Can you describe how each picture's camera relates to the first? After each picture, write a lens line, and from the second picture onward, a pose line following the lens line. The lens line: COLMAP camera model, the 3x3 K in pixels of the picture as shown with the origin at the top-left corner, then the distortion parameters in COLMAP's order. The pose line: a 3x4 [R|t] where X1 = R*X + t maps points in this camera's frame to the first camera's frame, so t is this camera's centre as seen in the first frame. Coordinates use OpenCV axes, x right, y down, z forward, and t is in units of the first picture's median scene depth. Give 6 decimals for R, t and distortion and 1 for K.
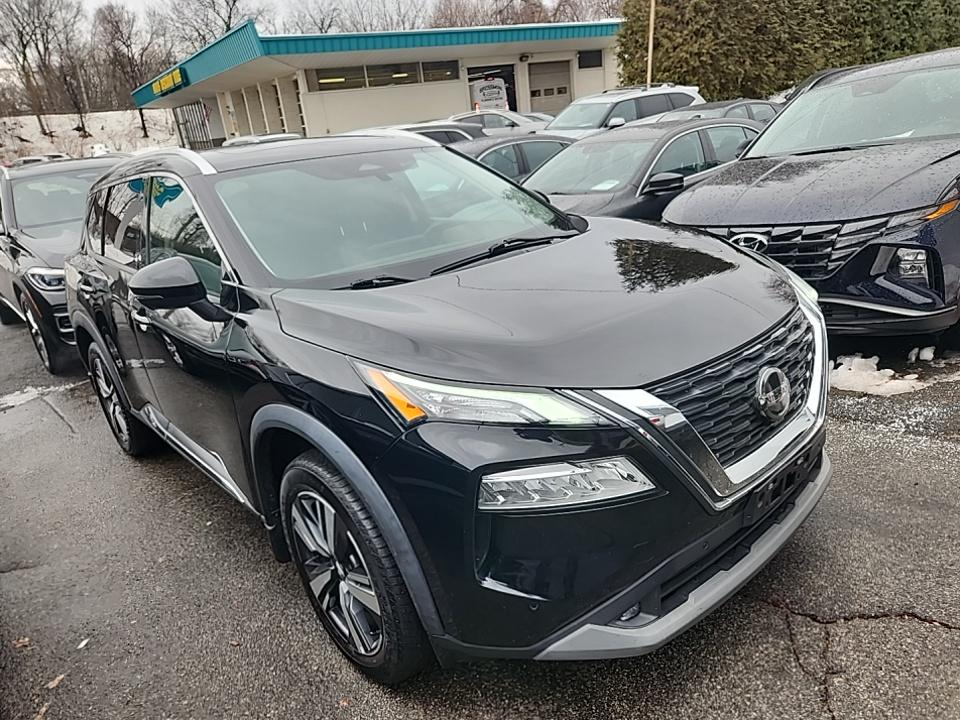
lens RADIAL K [[647.0, 0, 480.0], [0, 647.0, 360.0], [0, 0, 1]] dist [0.062164, -0.038921]
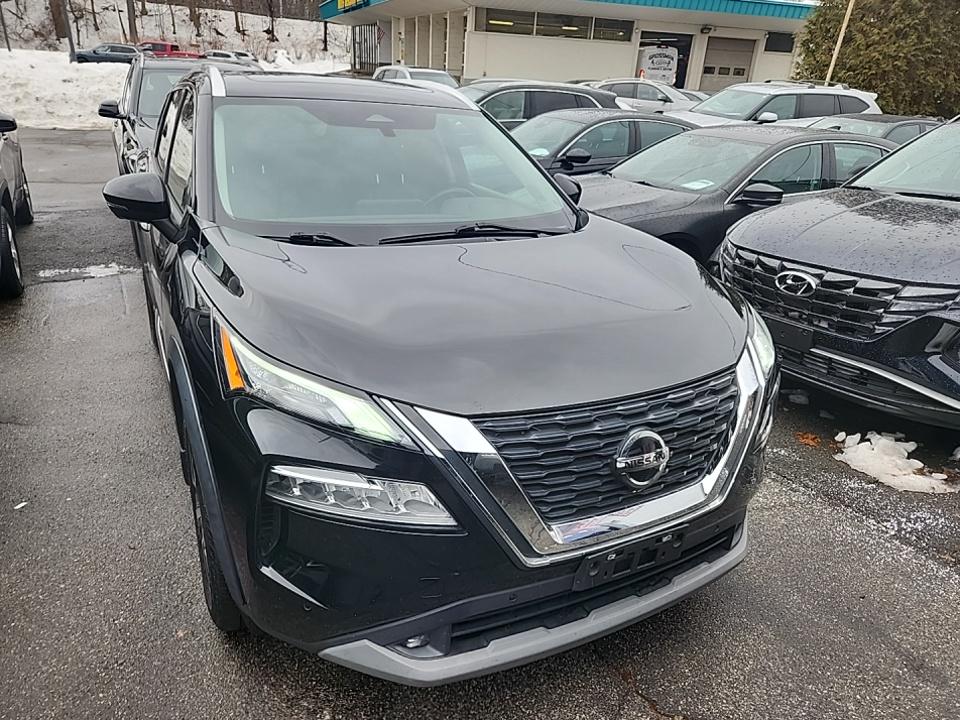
lens RADIAL K [[647.0, 0, 480.0], [0, 647.0, 360.0], [0, 0, 1]] dist [0.062164, -0.038921]
pose [[0.957250, 0.242143, -0.158236, 0.110612], [-0.232154, 0.969457, 0.079111, -0.031651], [0.172559, -0.038993, 0.984227, 0.030337]]
